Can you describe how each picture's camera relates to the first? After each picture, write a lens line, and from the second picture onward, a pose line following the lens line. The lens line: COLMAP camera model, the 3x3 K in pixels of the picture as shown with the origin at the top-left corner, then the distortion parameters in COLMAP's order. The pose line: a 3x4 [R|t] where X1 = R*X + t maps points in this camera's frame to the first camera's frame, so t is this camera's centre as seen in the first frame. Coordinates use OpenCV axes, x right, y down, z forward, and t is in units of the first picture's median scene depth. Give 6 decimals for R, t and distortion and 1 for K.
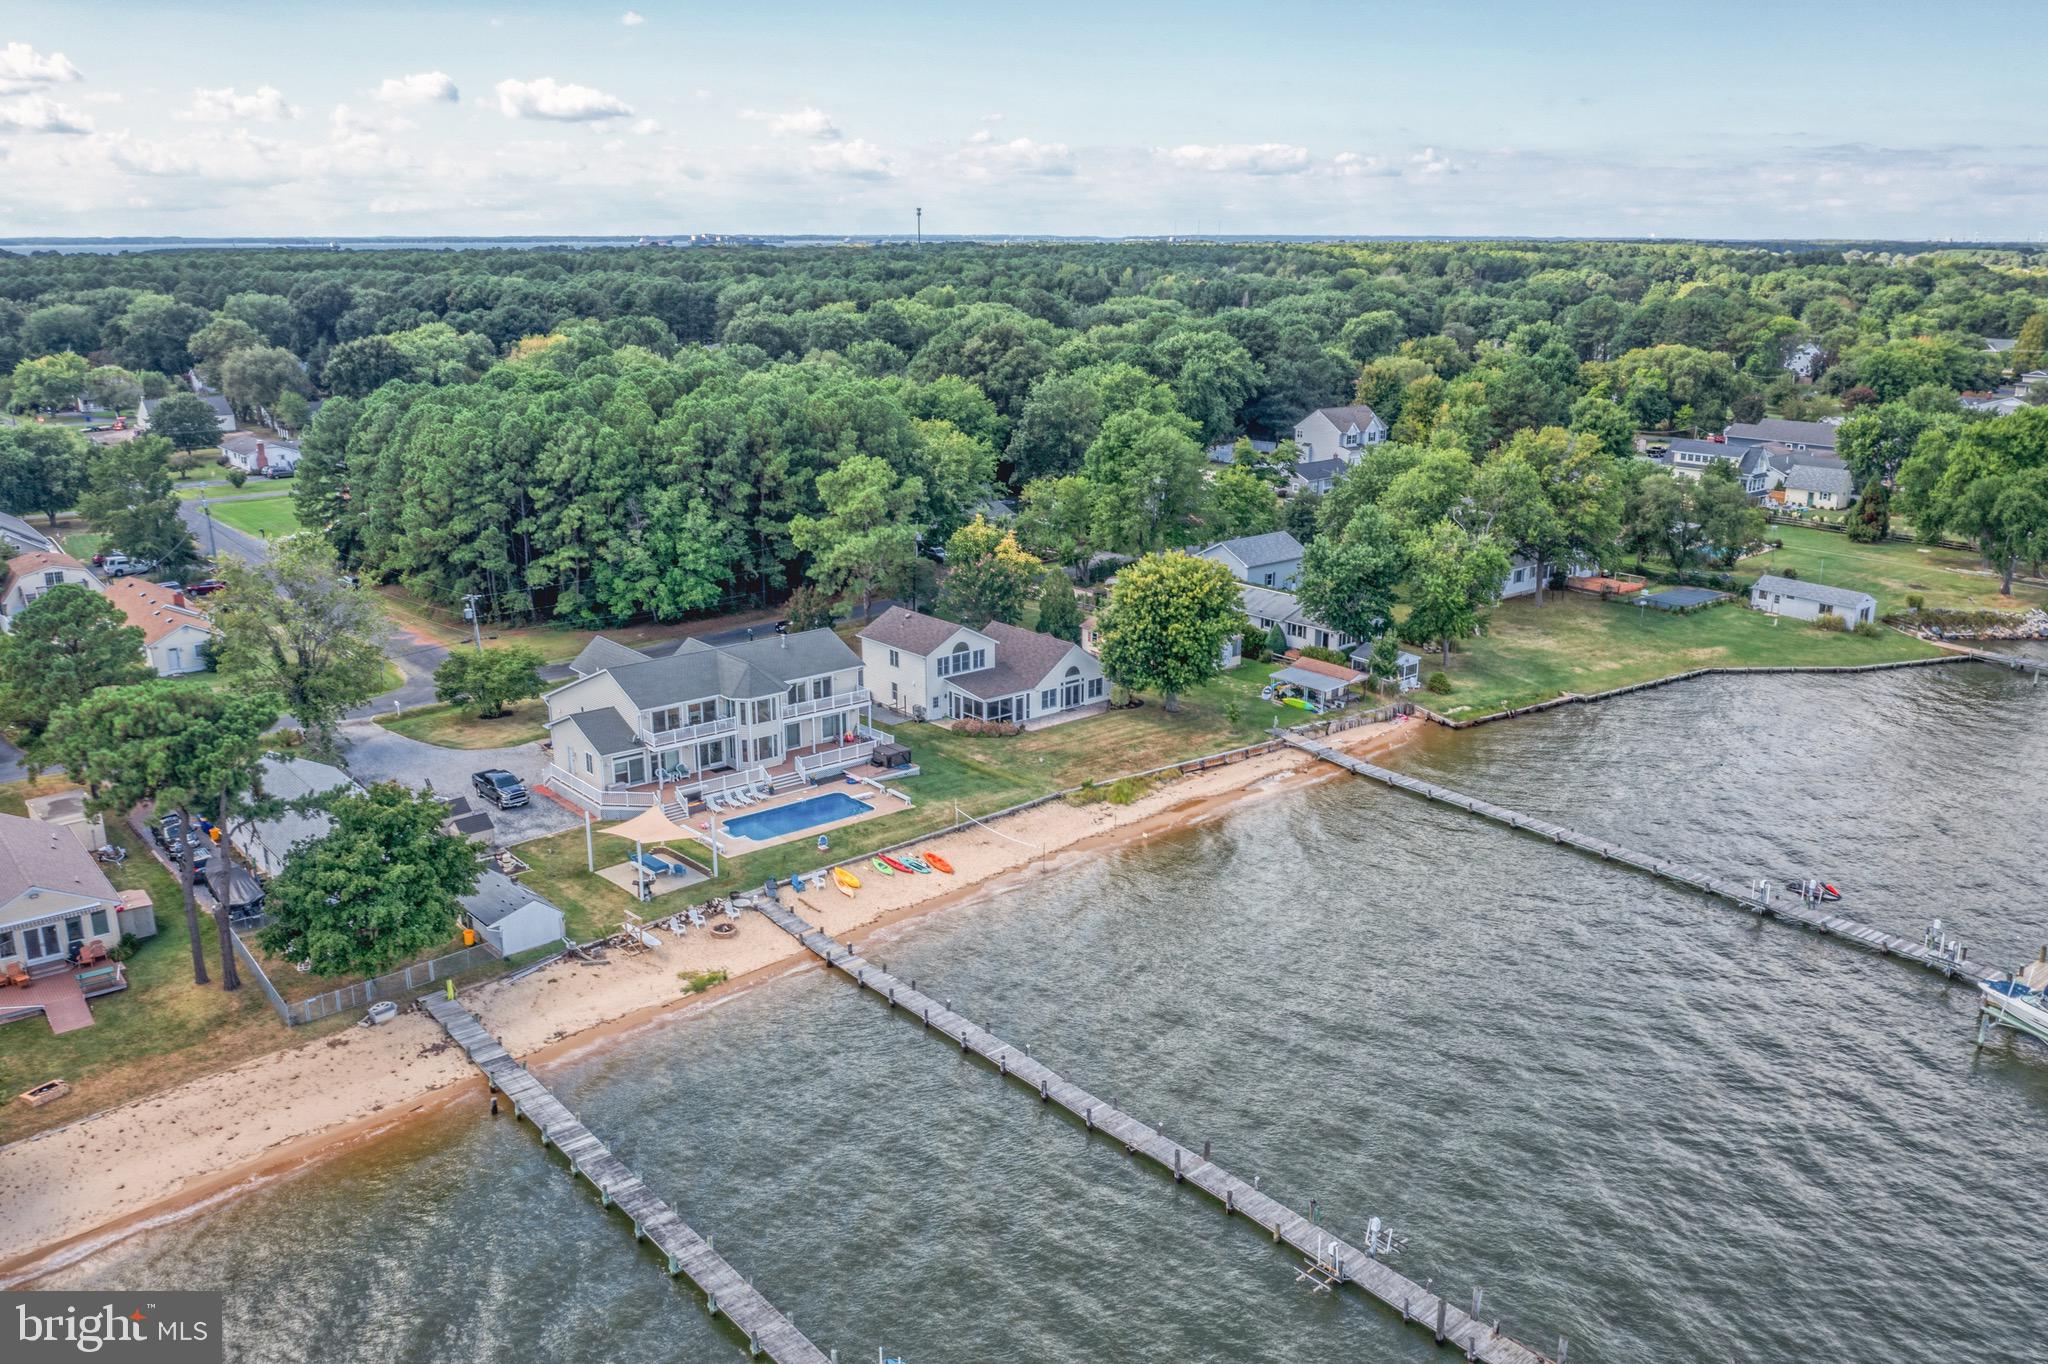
lens RADIAL K [[1607.1, 0, 1019.9], [0, 1607.1, 681.4], [0, 0, 1]] dist [-0.027442, 0.003285]
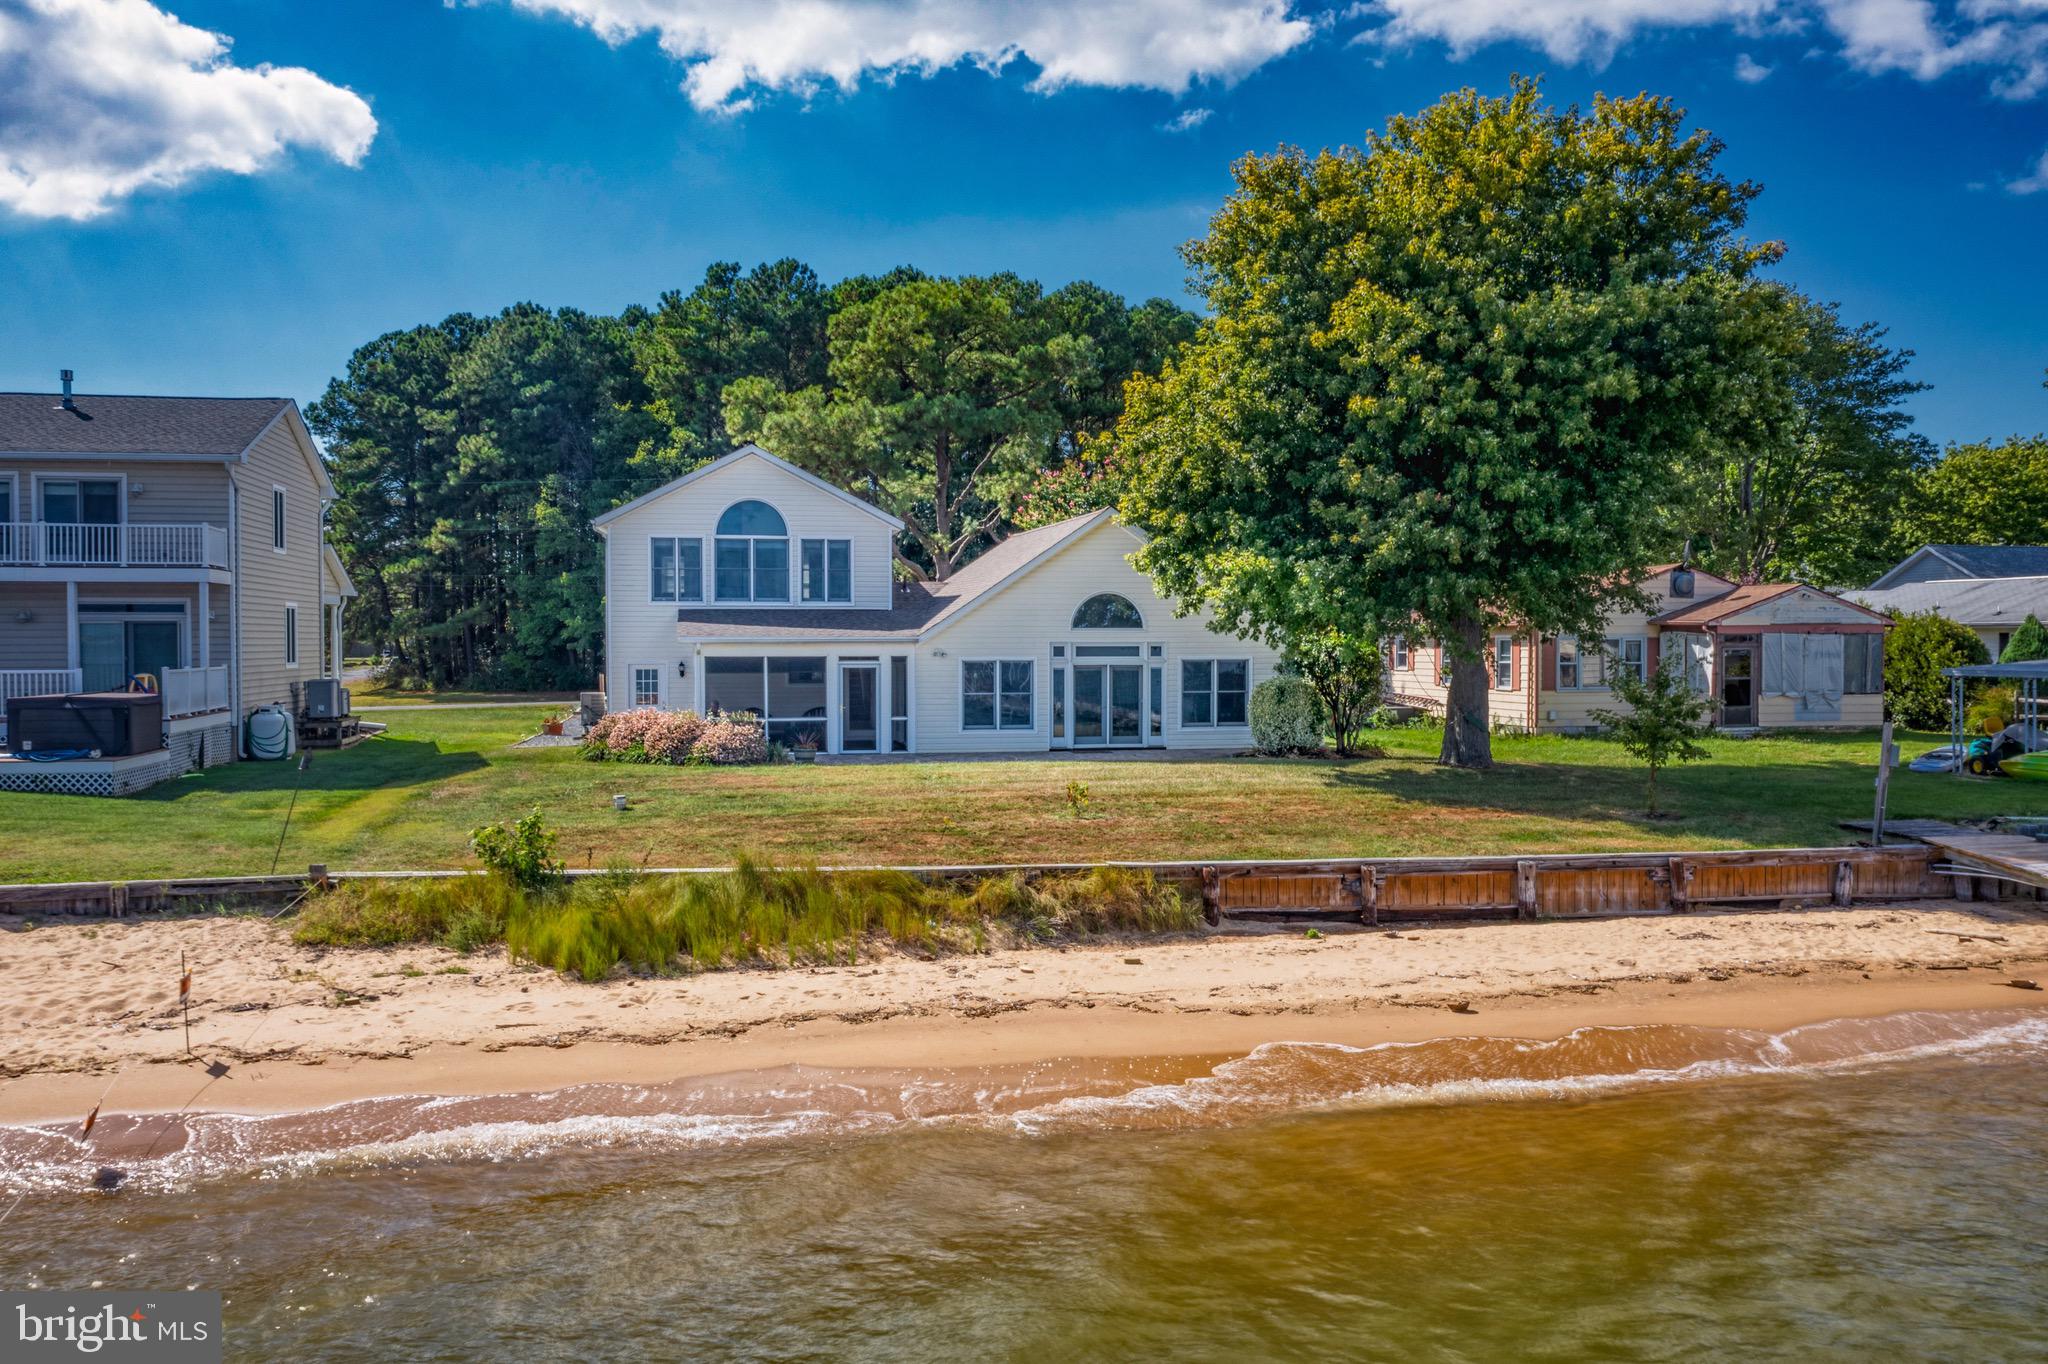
lens RADIAL K [[1607.1, 0, 1019.9], [0, 1607.1, 681.4], [0, 0, 1]] dist [-0.027442, 0.003285]
pose [[0.868296, 0.004359, -0.496027, 0.157852], [-0.130433, 0.966780, -0.219827, 0.068518], [0.478591, 0.255573, 0.840020, 0.771158]]
